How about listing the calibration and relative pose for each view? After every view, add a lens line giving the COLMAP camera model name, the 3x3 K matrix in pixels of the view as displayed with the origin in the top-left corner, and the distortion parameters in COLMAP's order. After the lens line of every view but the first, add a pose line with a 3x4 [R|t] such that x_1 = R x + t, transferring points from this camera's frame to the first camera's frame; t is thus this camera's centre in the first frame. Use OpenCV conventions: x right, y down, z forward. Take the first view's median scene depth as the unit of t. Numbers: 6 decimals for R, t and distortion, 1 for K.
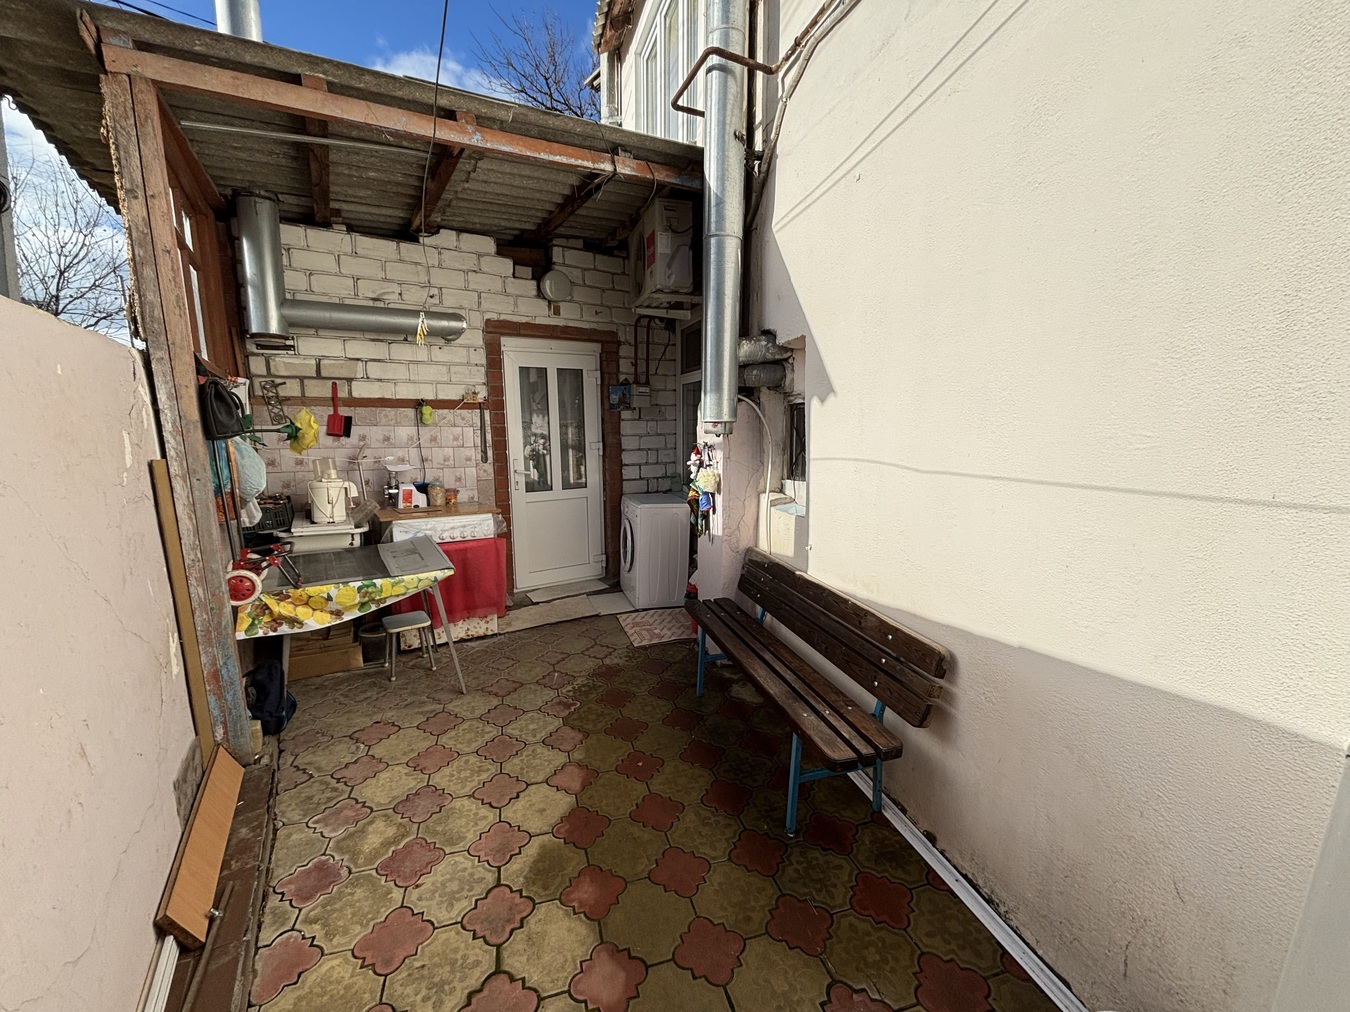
lens RADIAL K [[543.5, 0, 675.0], [0, 543.5, 506.0], [0, 0, 1]] dist [-0.001166, -0.000216]
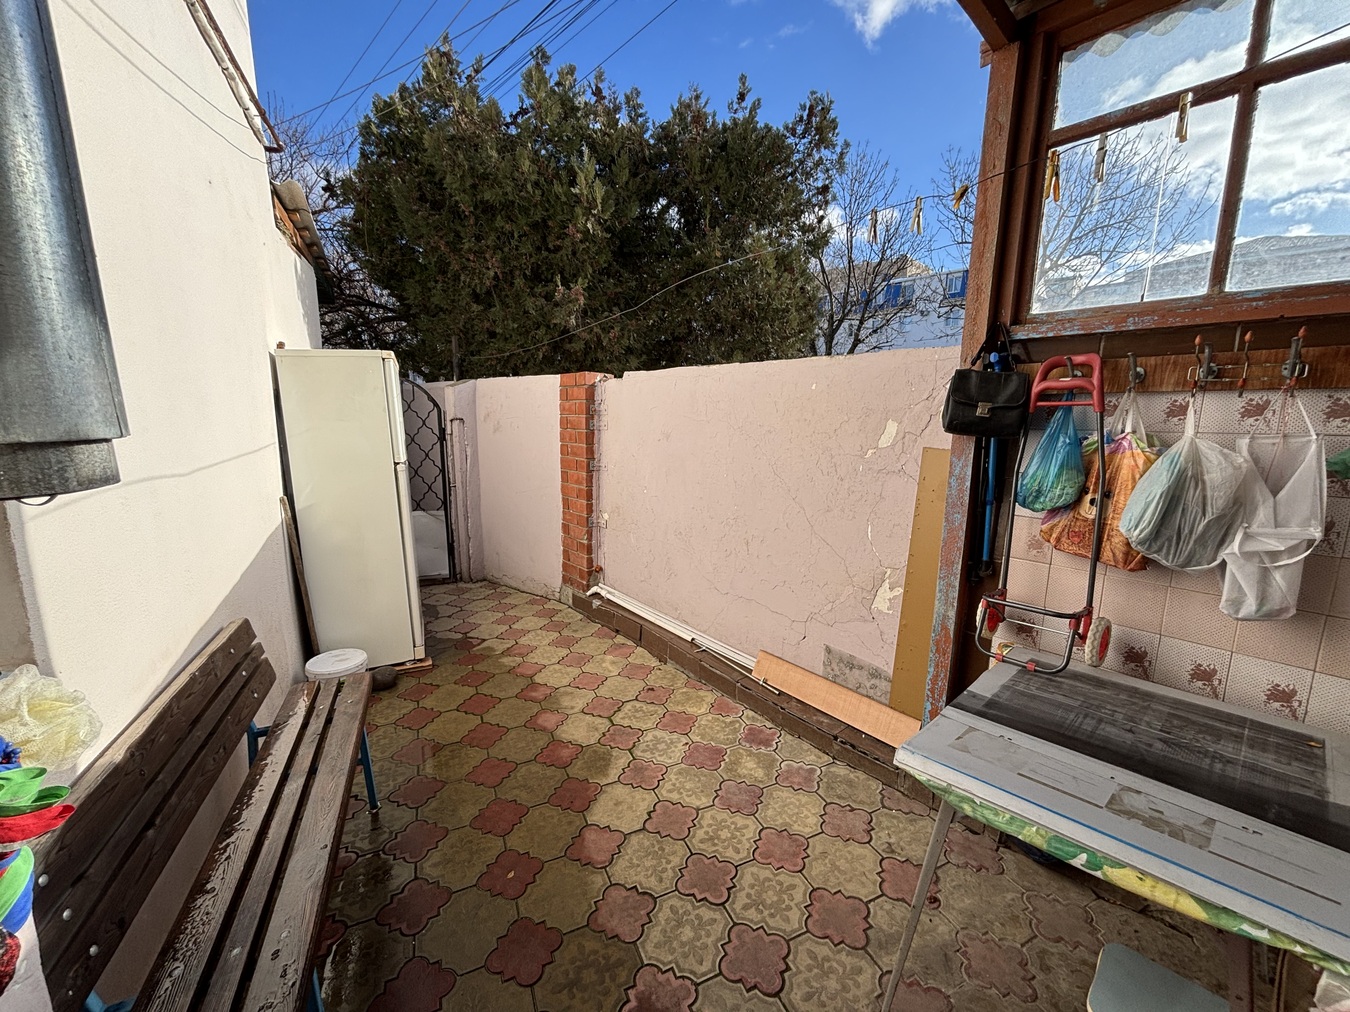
lens RADIAL K [[543.5, 0, 675.0], [0, 543.5, 506.0], [0, 0, 1]] dist [-0.001166, -0.000216]
pose [[-0.991355, 0.027932, -0.128198, -0.225467], [-0.016402, 0.943030, 0.332303, -0.285749], [0.130176, 0.331532, -0.934420, 1.698561]]
